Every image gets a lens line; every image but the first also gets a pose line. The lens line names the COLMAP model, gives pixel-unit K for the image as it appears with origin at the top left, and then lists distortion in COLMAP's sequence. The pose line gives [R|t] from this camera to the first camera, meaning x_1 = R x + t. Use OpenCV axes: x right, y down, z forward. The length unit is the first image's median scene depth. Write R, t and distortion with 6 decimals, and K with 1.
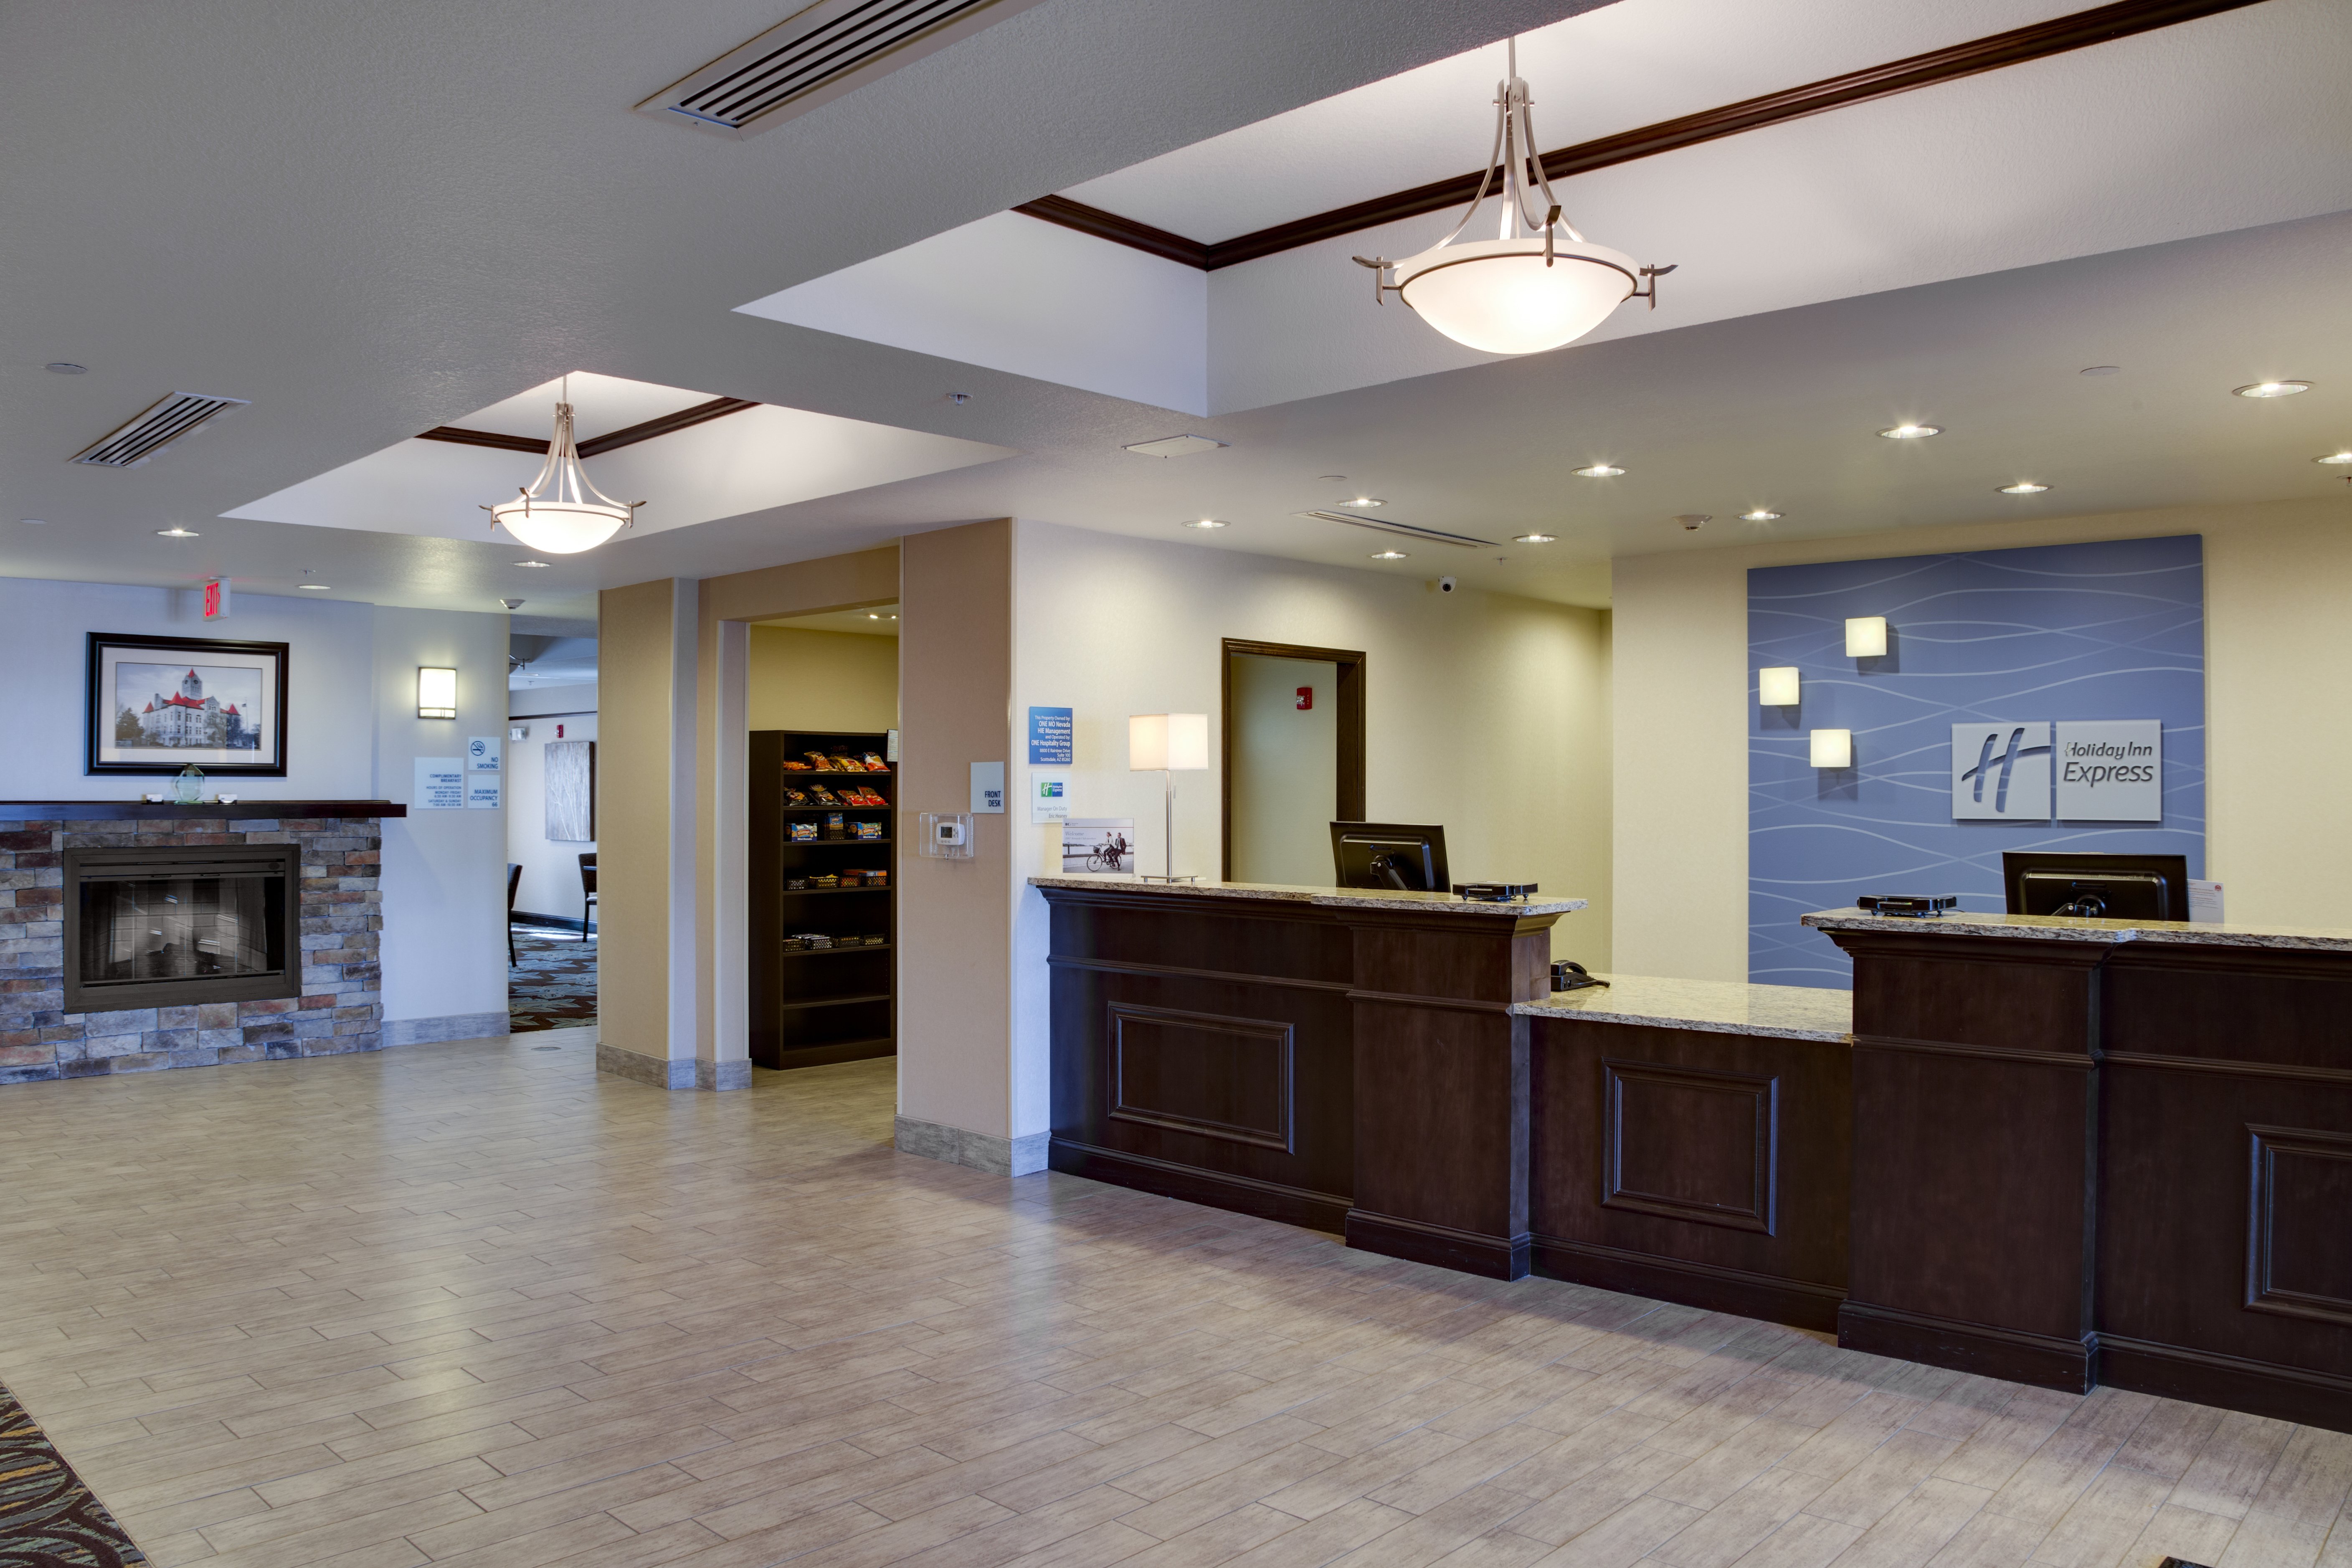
lens RADIAL K [[1737.8, 0, 1180.1], [0, 1737.8, 770.7], [0, 0, 1]] dist [-0.184602, 0.097528]
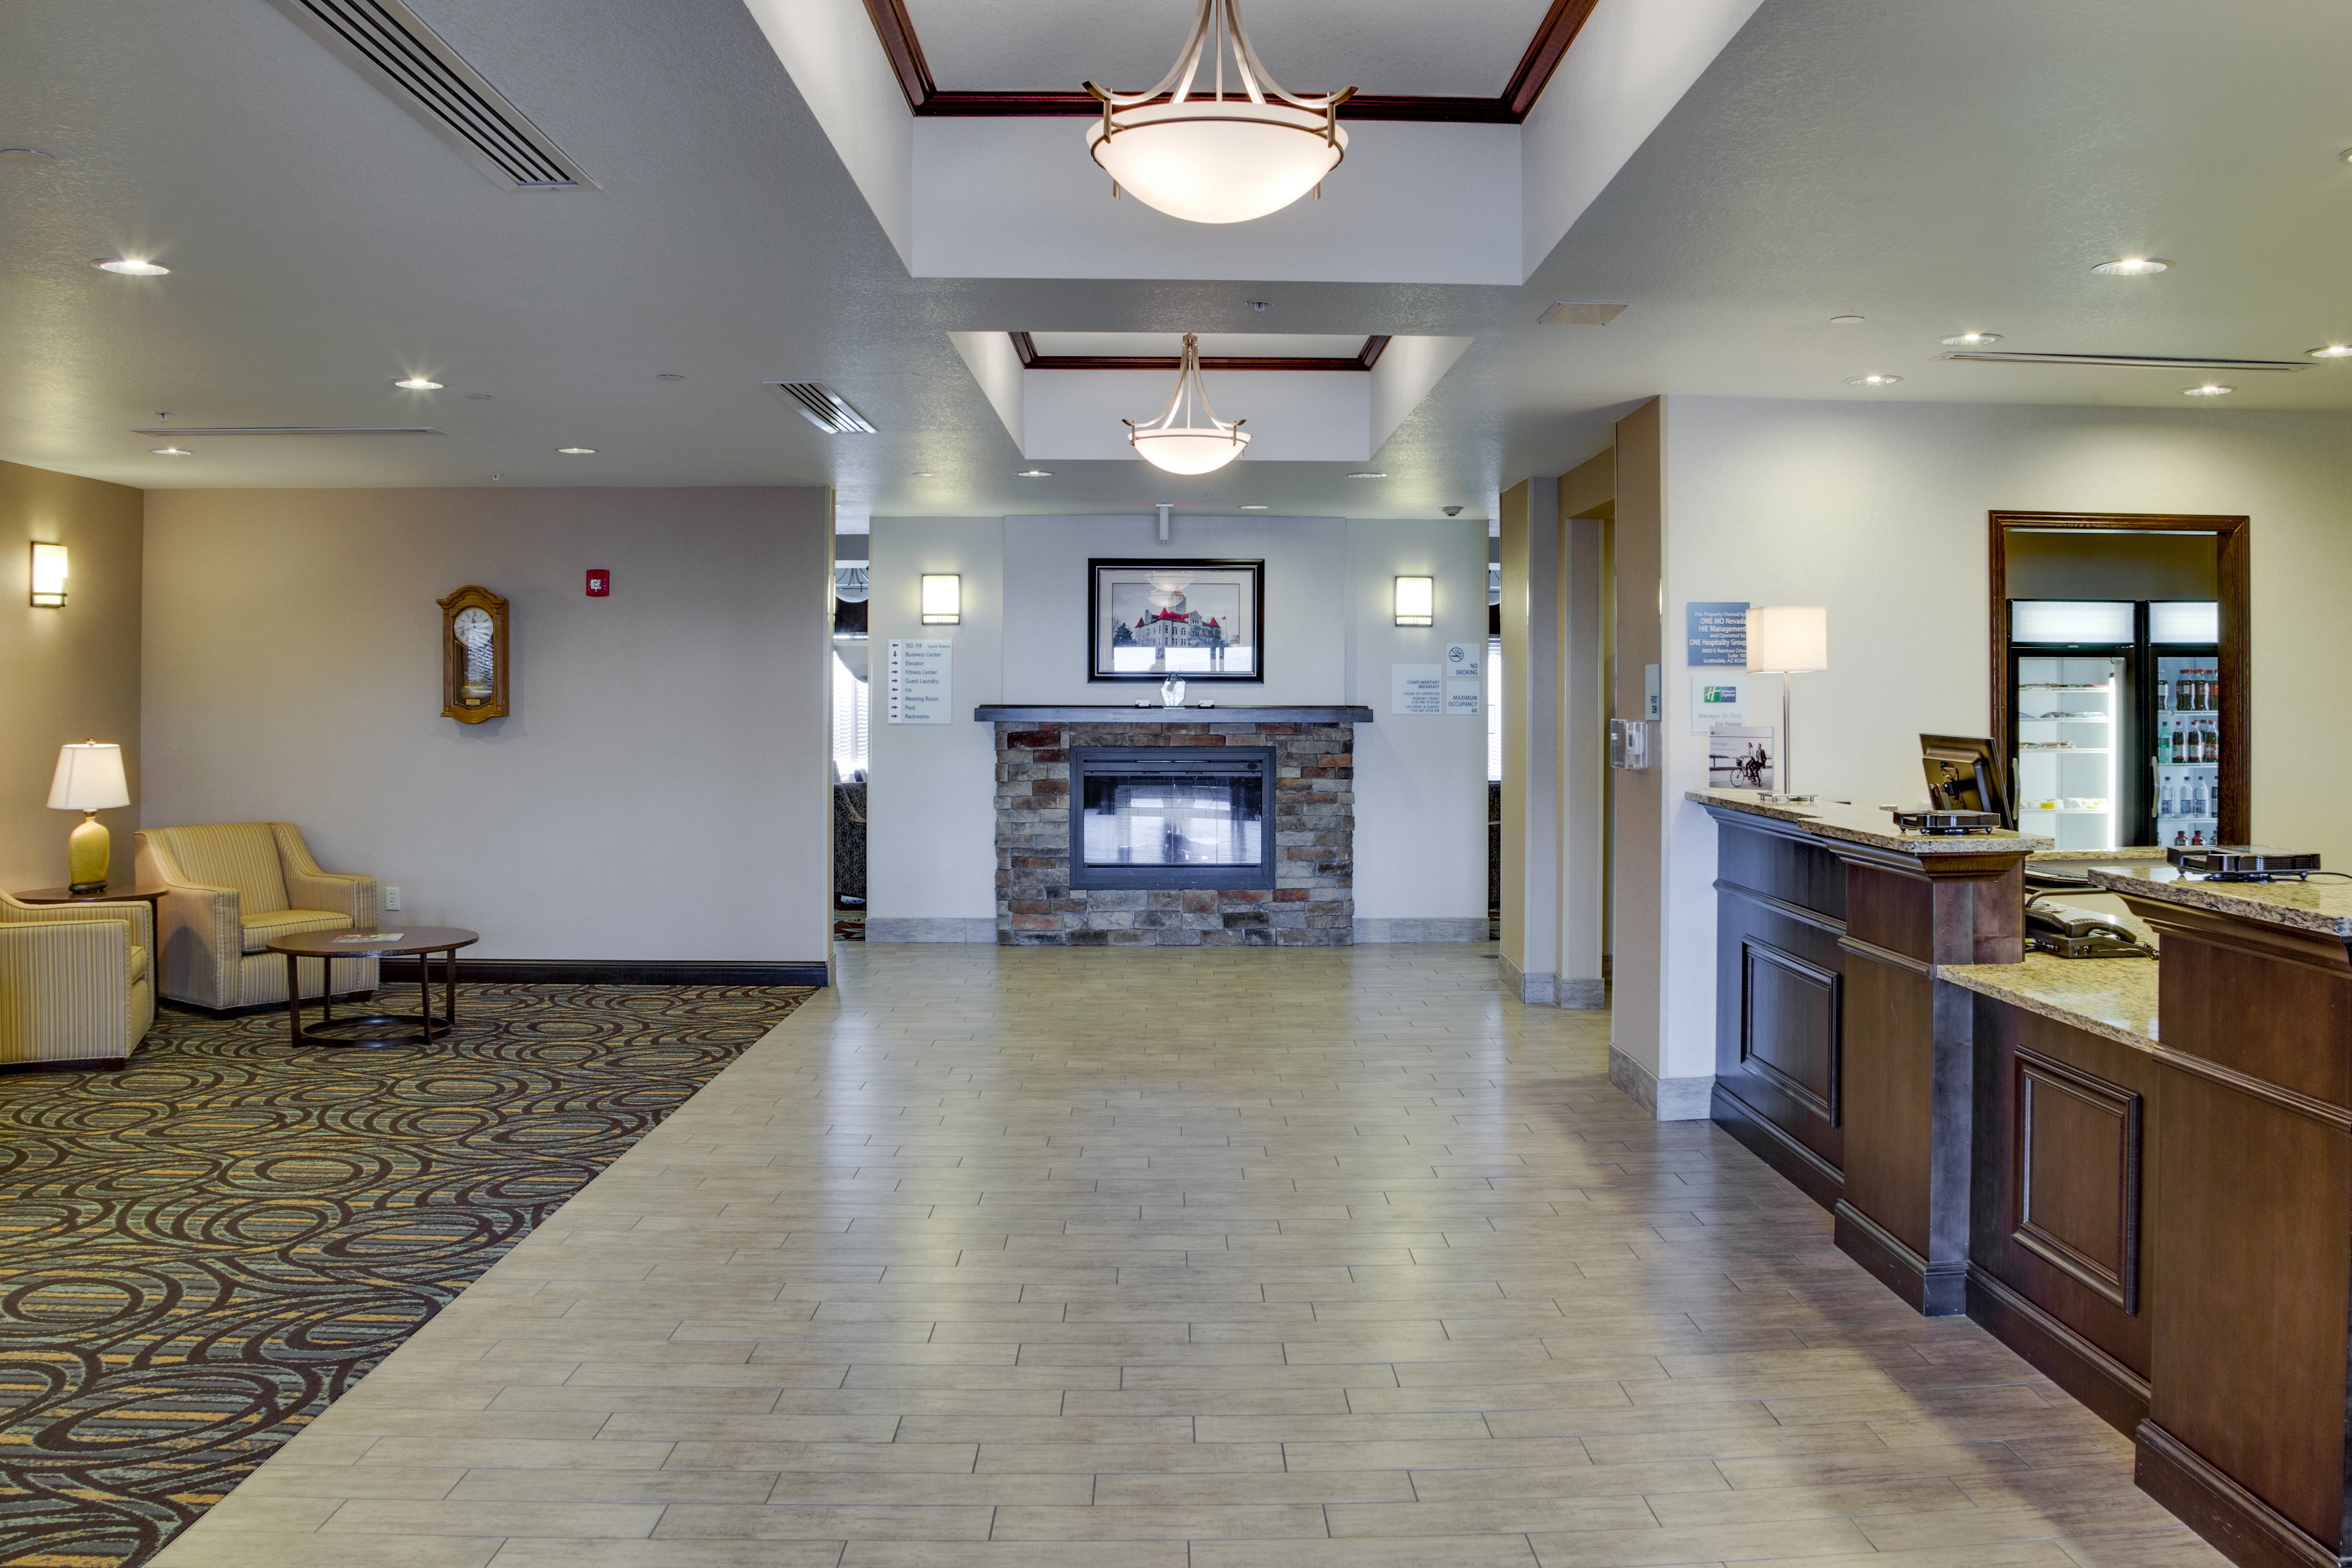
lens RADIAL K [[1920.7, 0, 1179.2], [0, 1920.7, 687.9], [0, 0, 1]] dist [-0.144620, -0.001897]
pose [[0.705084, -0.001700, -0.709122, 0.440580], [0.005669, 0.999979, 0.003239, 0.002767], [0.709101, -0.006304, 0.705078, 0.119766]]
